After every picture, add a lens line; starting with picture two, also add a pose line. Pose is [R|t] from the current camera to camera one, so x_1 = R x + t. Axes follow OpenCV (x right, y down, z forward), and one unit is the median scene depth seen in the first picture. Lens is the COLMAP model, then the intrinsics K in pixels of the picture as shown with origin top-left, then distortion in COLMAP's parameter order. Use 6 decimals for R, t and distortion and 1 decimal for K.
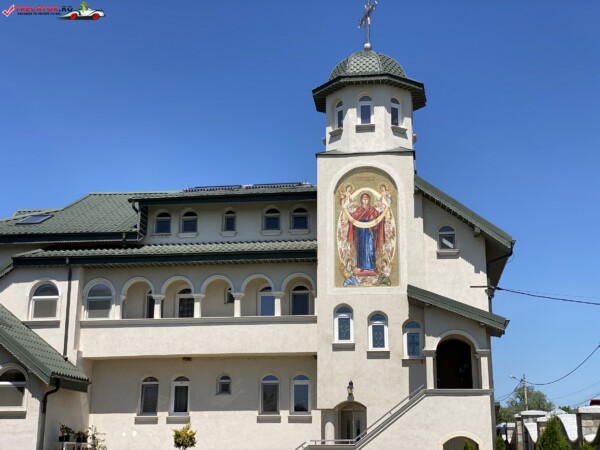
lens RADIAL K [[887.2, 0, 300.0], [0, 887.2, 225.0], [0, 0, 1]] dist [0.109542, -0.063163]
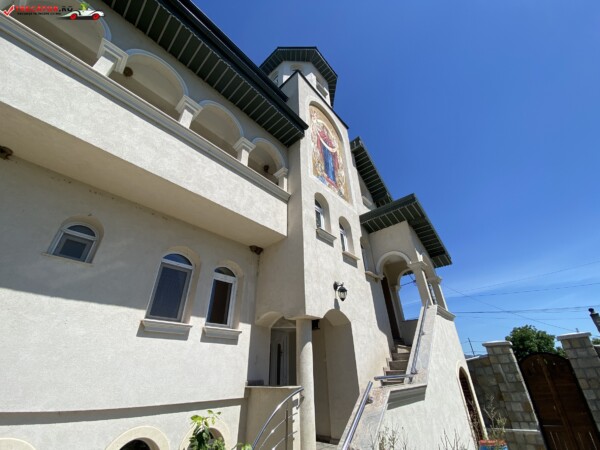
lens RADIAL K [[241.7, 0, 298.1], [0, 241.7, 226.2], [0, 0, 1]] dist [0.042770, -0.035075]
pose [[0.575182, 0.411481, 0.707000, -0.114631], [-0.182602, 0.907053, -0.379358, 0.205499], [-0.797385, 0.089100, 0.596858, 0.863939]]
